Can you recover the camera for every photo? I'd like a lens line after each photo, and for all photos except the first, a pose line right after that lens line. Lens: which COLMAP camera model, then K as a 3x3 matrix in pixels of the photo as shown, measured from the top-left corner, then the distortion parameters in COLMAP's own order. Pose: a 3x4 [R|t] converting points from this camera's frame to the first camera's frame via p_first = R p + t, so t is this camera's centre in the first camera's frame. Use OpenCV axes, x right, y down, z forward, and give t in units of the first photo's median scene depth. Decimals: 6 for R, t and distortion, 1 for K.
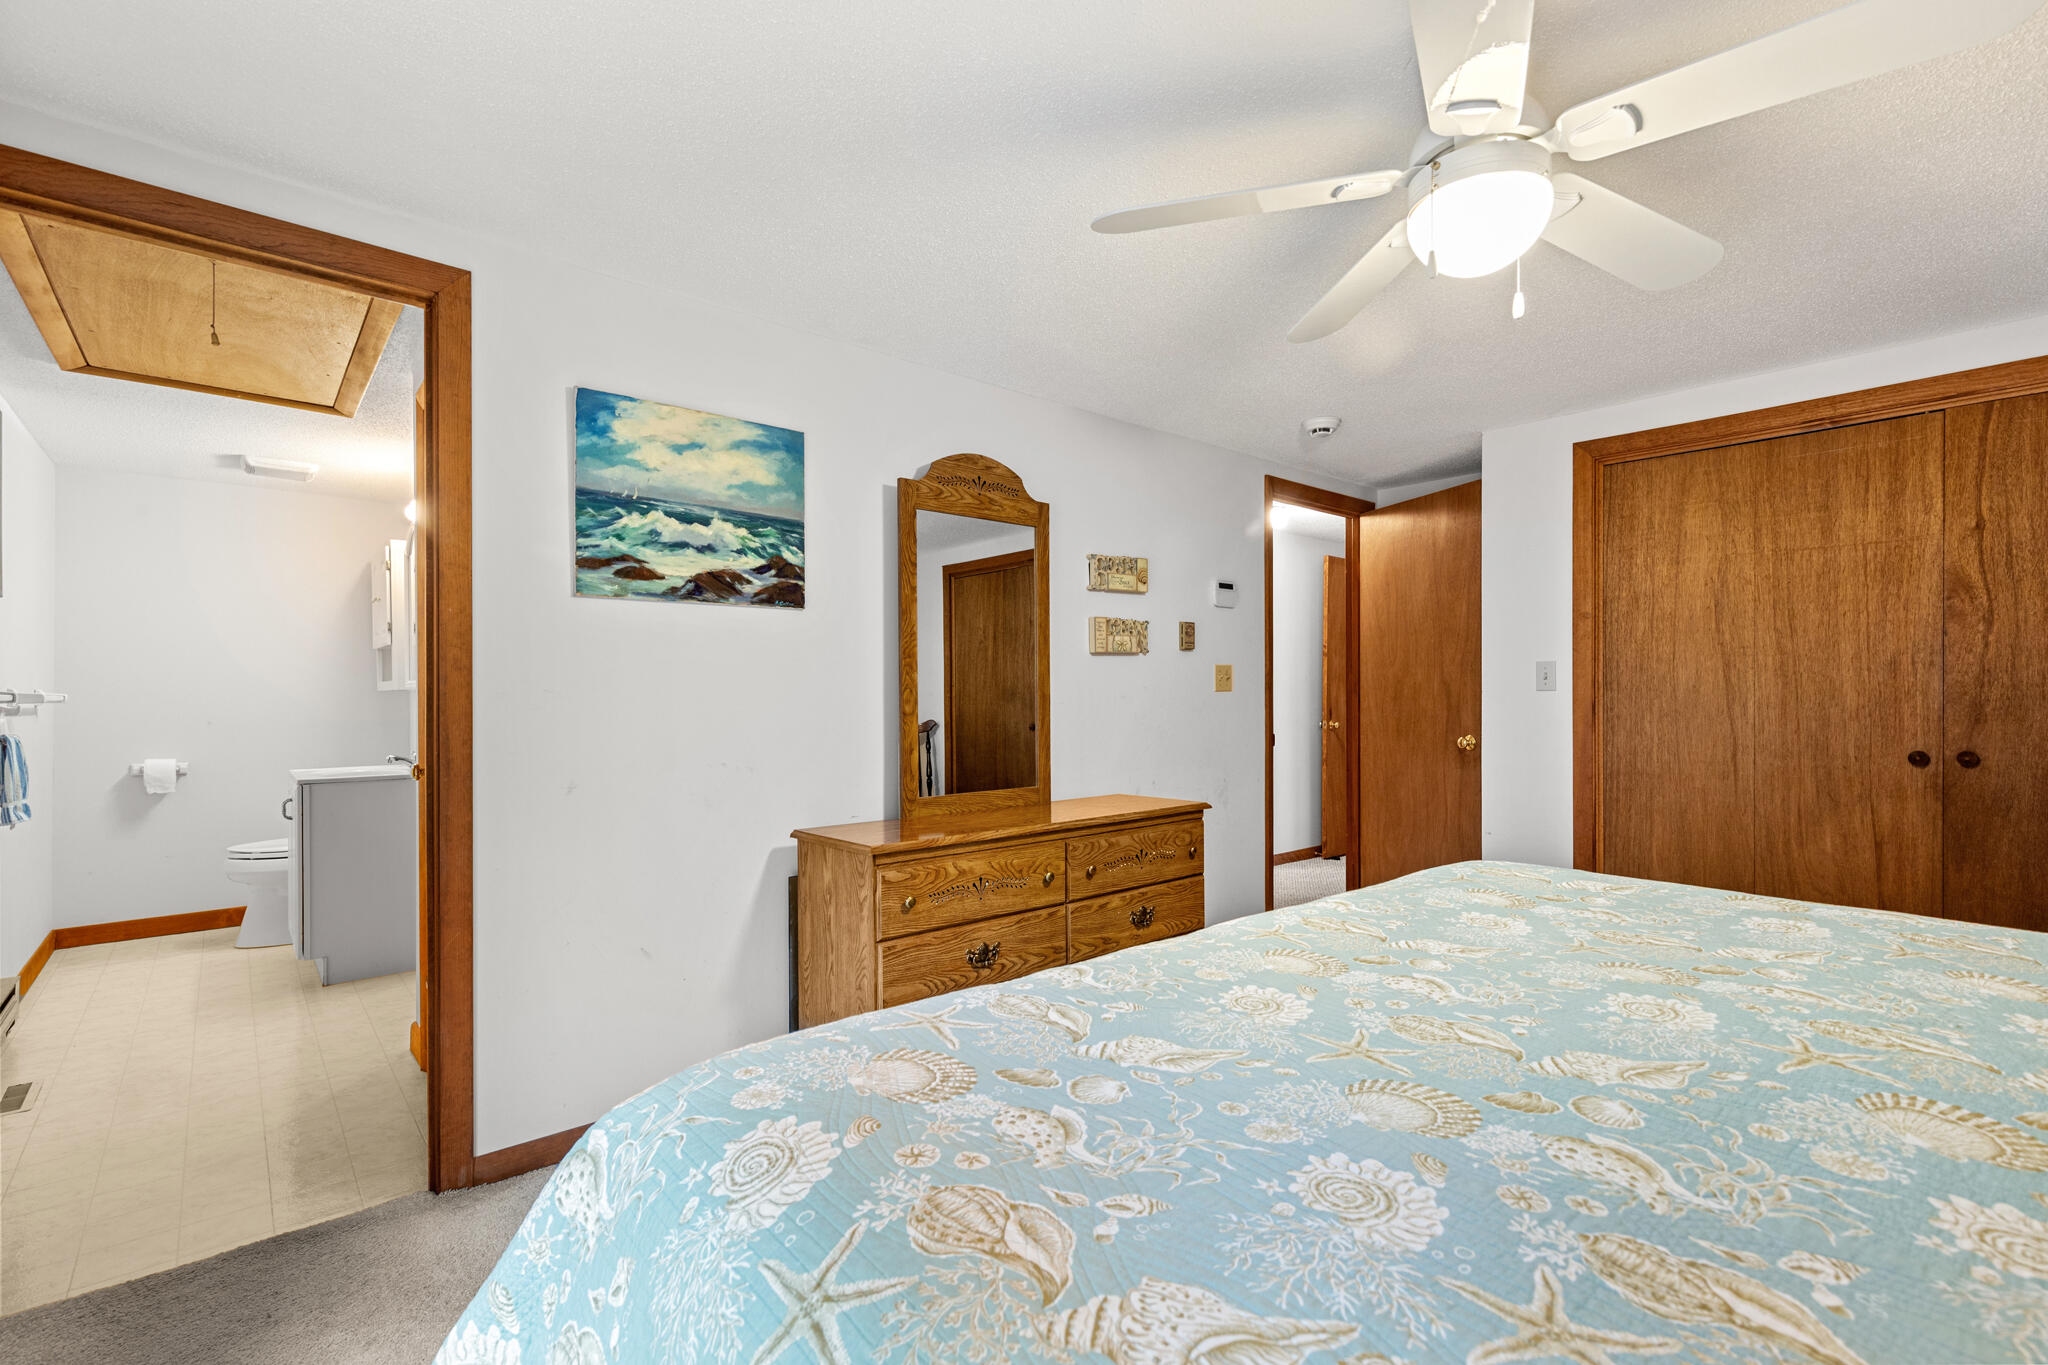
lens RADIAL K [[939.1, 0, 1032.7], [0, 939.1, 677.6], [0, 0, 1]] dist [0.007848, -0.001347]
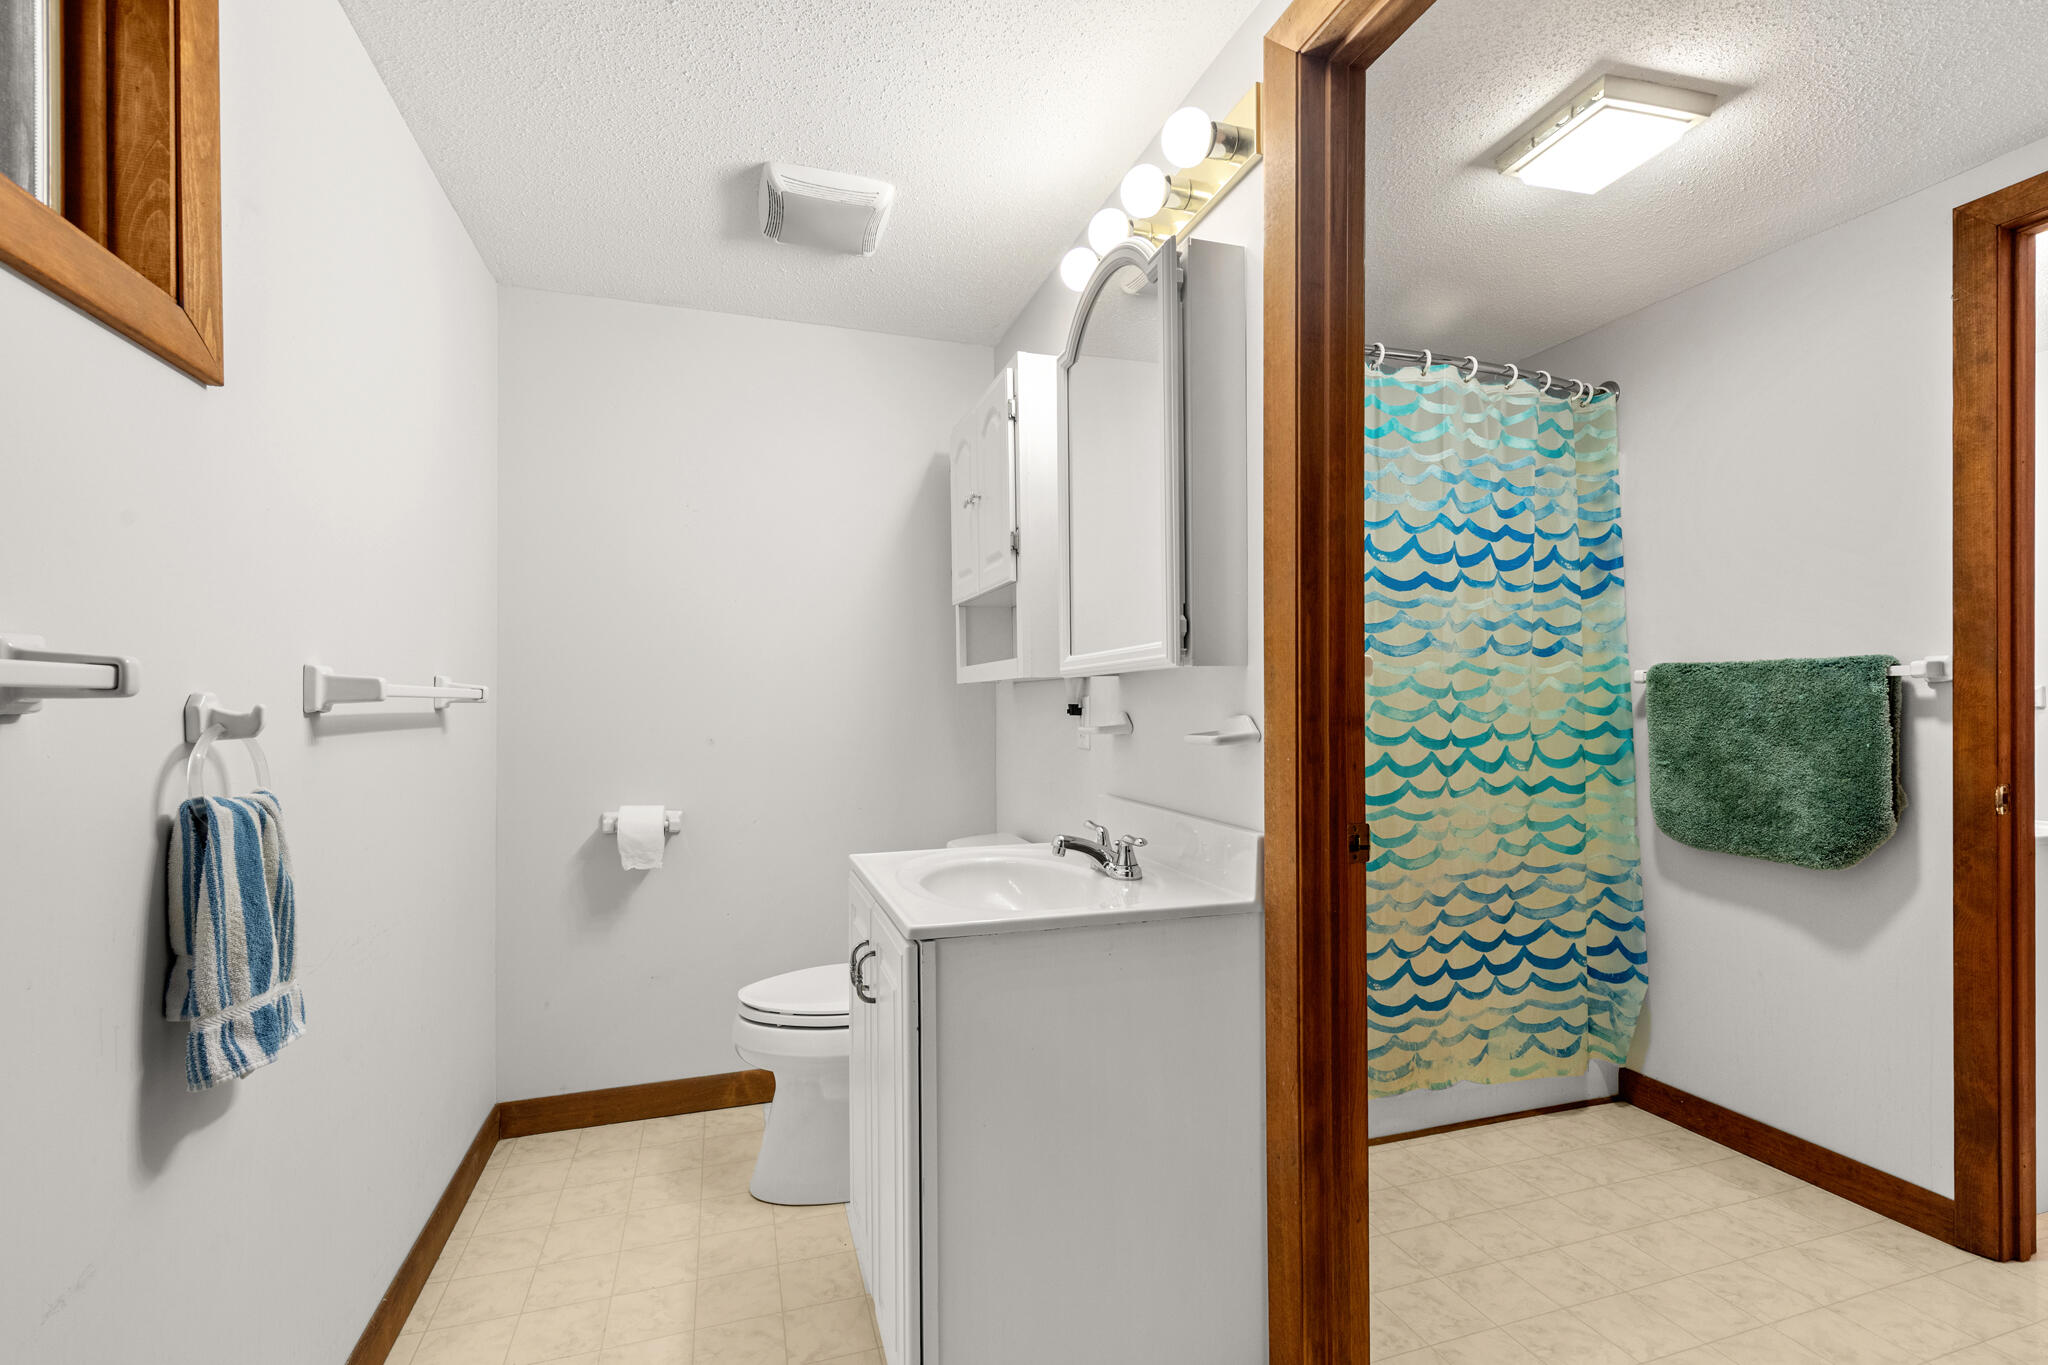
lens RADIAL K [[939.1, 0, 1012.5], [0, 939.1, 691.2], [0, 0, 1]] dist [0.007848, -0.001347]
pose [[0.917352, -0.005318, -0.398042, -0.514340], [0.007606, 0.999962, 0.004170, 0.017842], [0.398005, -0.006853, 0.917358, 0.593816]]
